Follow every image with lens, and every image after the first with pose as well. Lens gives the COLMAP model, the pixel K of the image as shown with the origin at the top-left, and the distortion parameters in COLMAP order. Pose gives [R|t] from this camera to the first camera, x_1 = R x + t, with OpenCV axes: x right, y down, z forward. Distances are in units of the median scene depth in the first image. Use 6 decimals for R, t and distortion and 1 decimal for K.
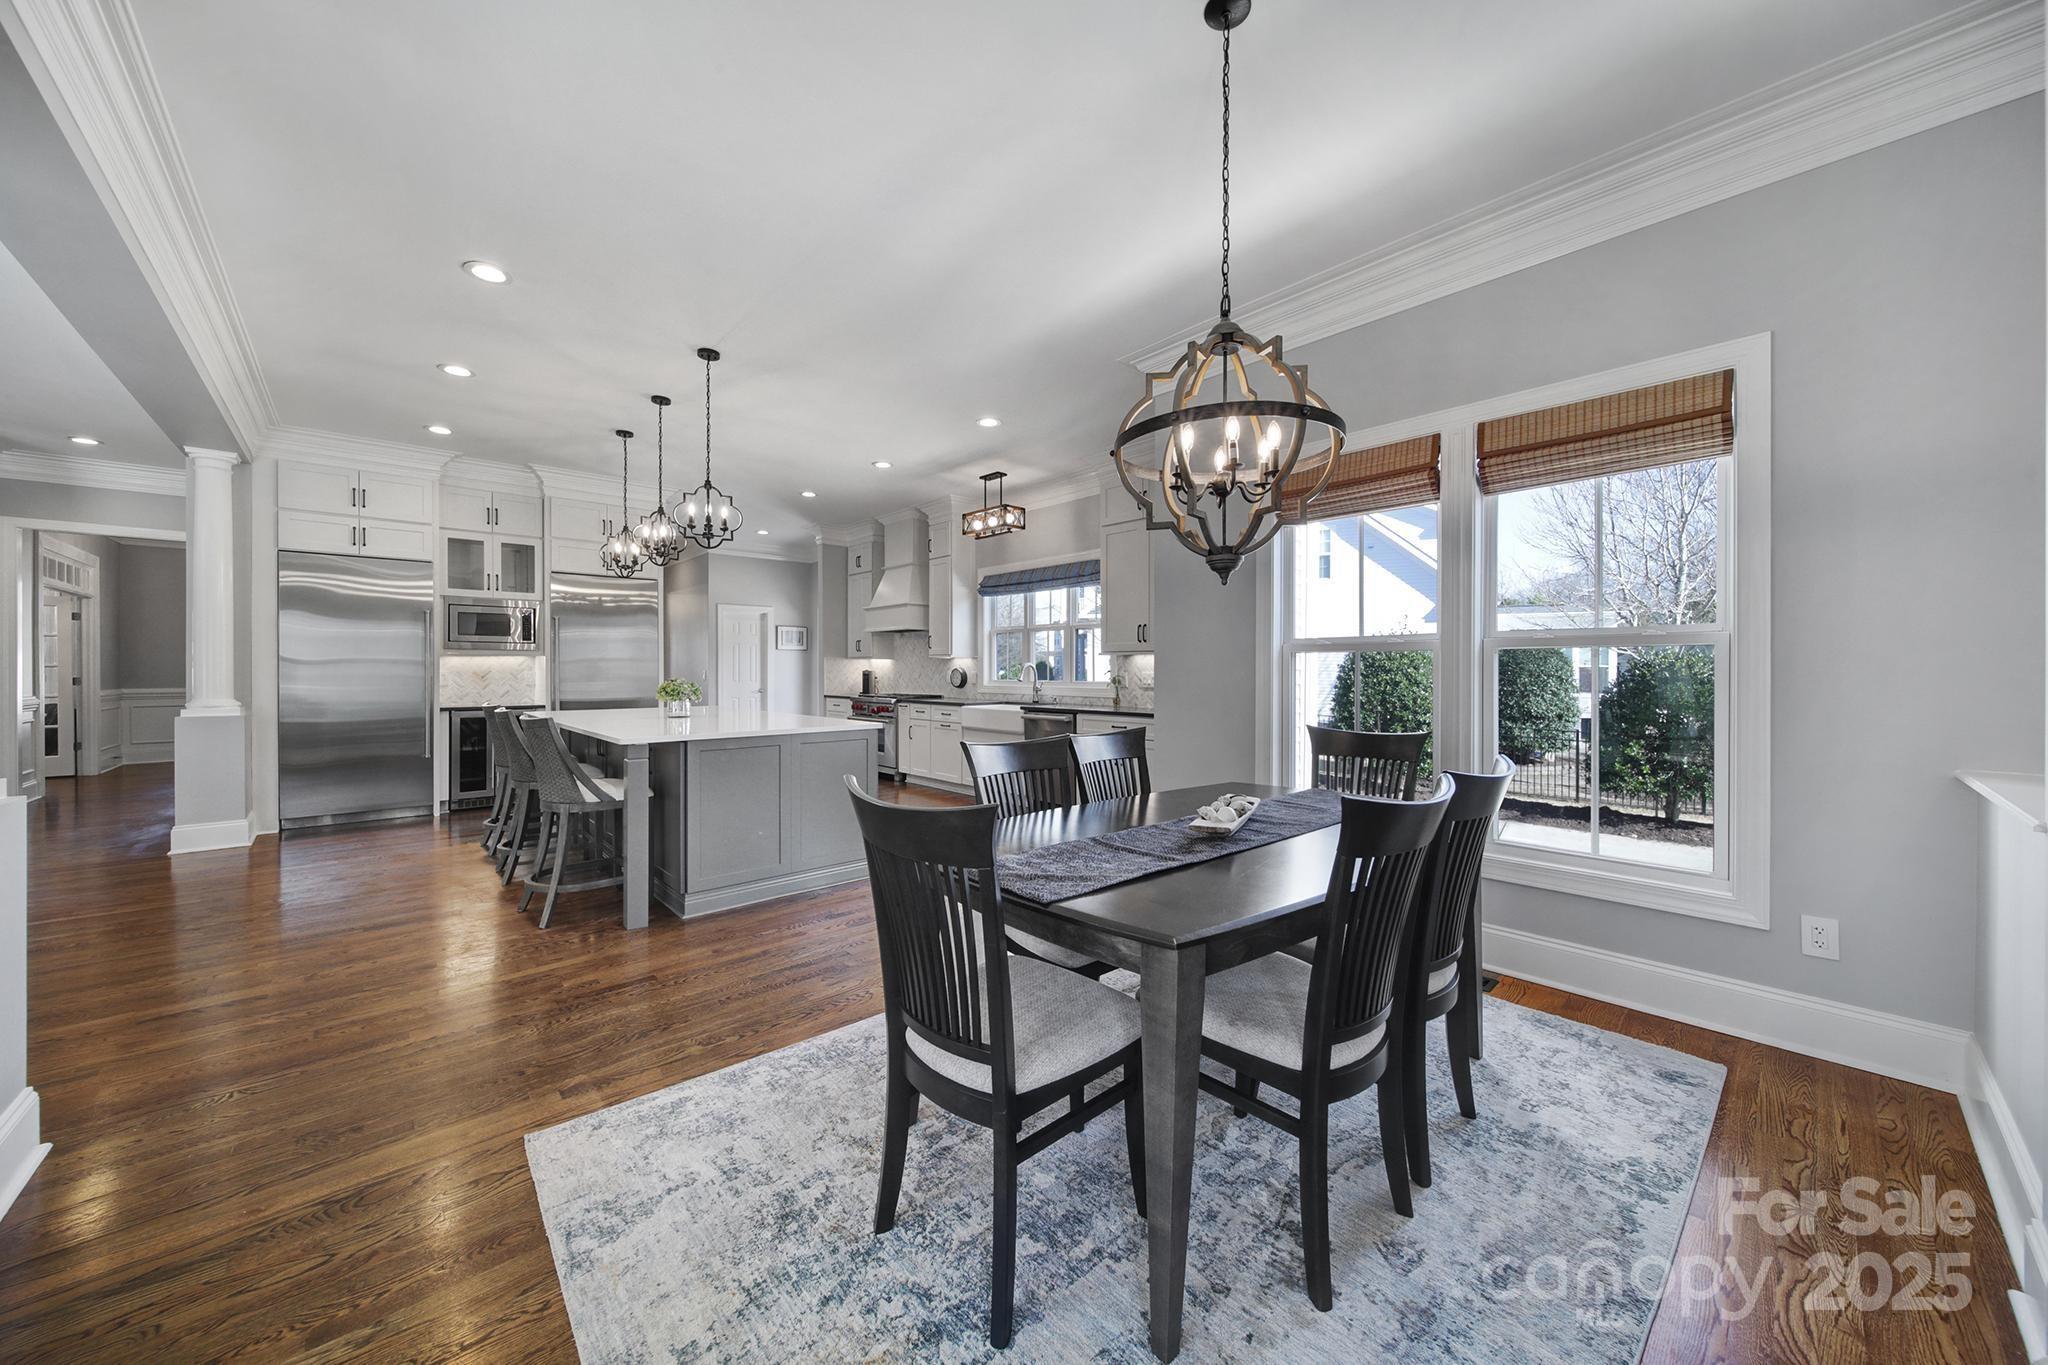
lens RADIAL K [[716.6, 0, 1021.3], [0, 716.6, 673.6], [0, 0, 1]] dist [-0.002169, -0.000200]
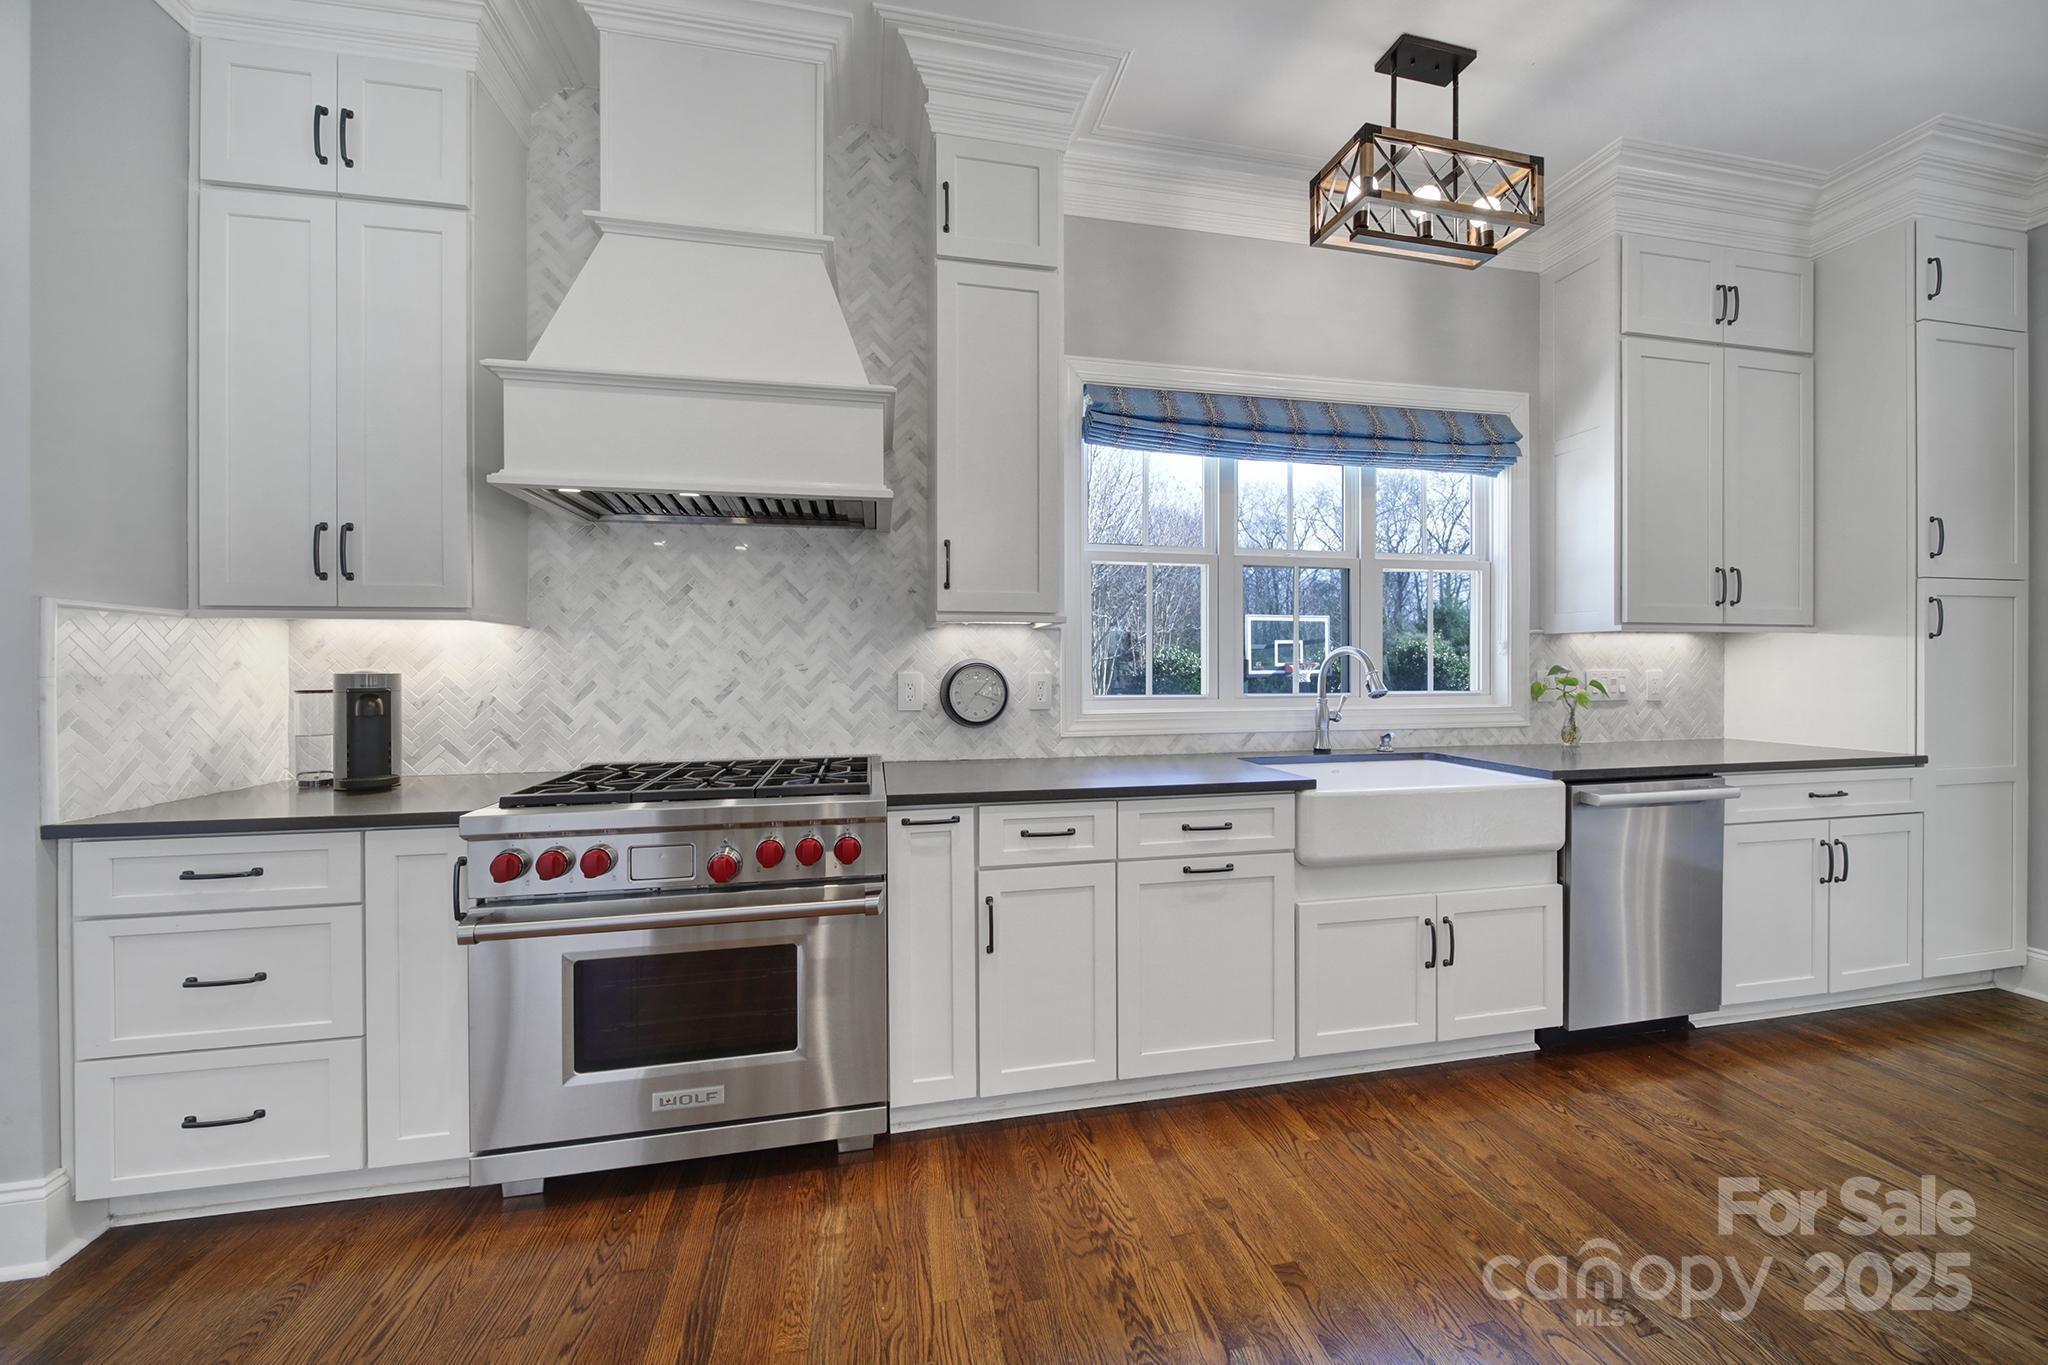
lens RADIAL K [[716.6, 0, 1018.9], [0, 716.6, 667.7], [0, 0, 1]] dist [-0.002169, -0.000200]
pose [[0.512467, -0.005113, 0.858692, -0.335180], [0.009856, 0.999951, 0.000072, -0.004148], [-0.858650, 0.008426, 0.512493, 0.821907]]
